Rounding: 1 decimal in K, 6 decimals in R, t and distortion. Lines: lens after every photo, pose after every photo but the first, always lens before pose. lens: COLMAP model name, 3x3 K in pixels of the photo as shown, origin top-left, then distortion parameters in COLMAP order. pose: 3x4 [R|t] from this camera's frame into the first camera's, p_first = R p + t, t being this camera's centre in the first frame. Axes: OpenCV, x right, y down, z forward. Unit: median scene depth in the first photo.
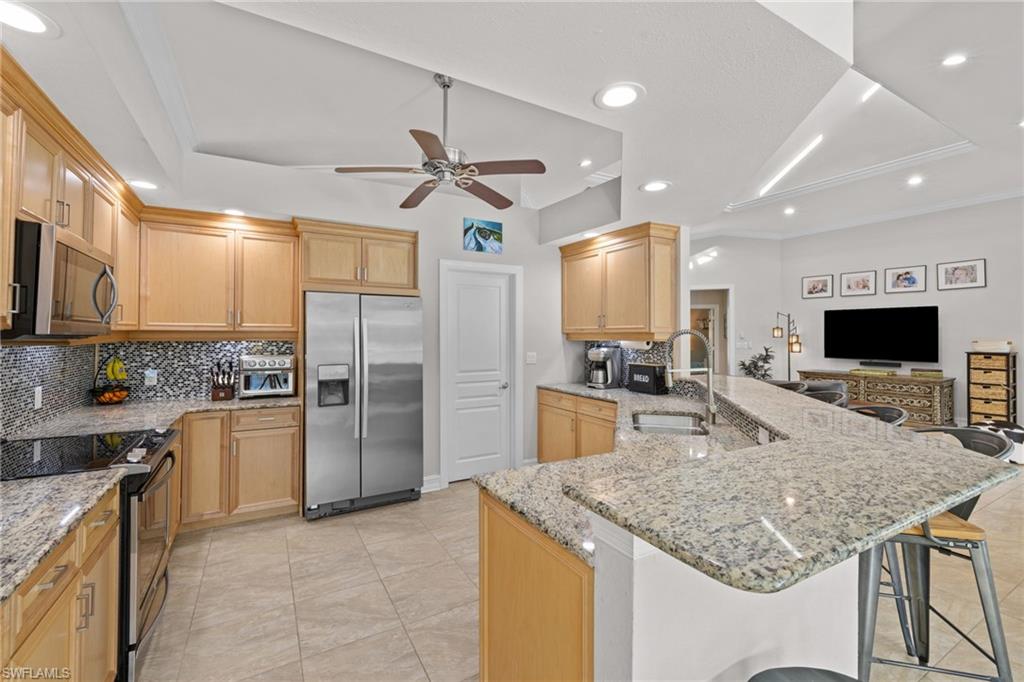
lens RADIAL K [[420.0, 0, 511.6], [0, 420.0, 332.8], [0, 0, 1]] dist [0.001182, 0.000210]
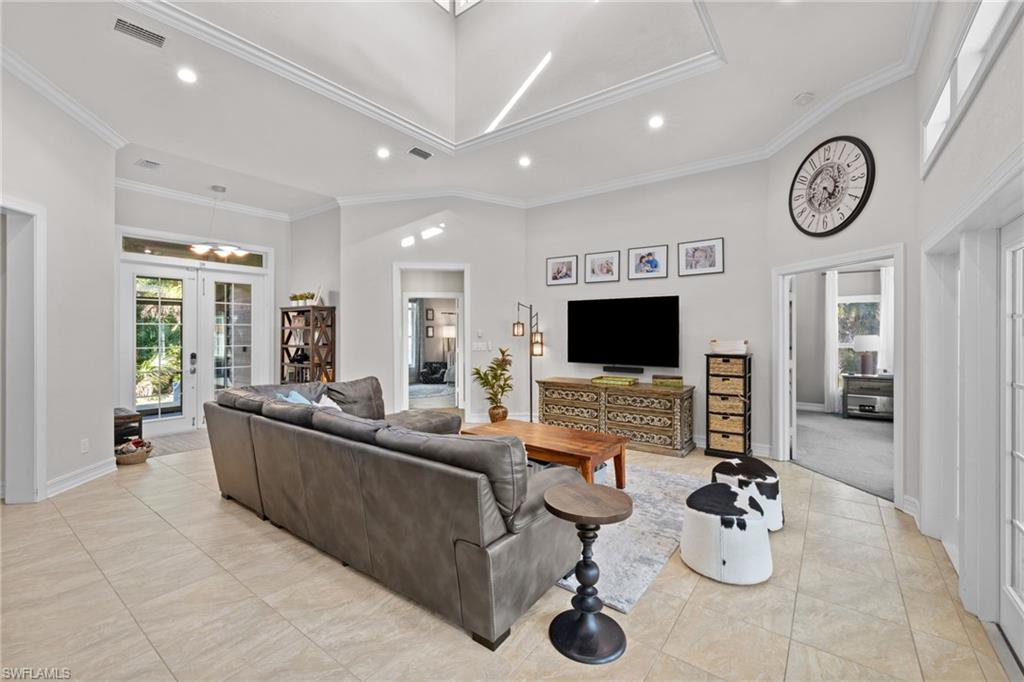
lens RADIAL K [[420.0, 0, 511.6], [0, 420.0, 332.8], [0, 0, 1]] dist [0.001182, 0.000210]
pose [[0.915879, 0.002399, 0.401447, 0.404159], [-0.003544, 0.999991, 0.002109, 0.005130], [-0.401438, -0.003355, 0.915880, 0.397779]]
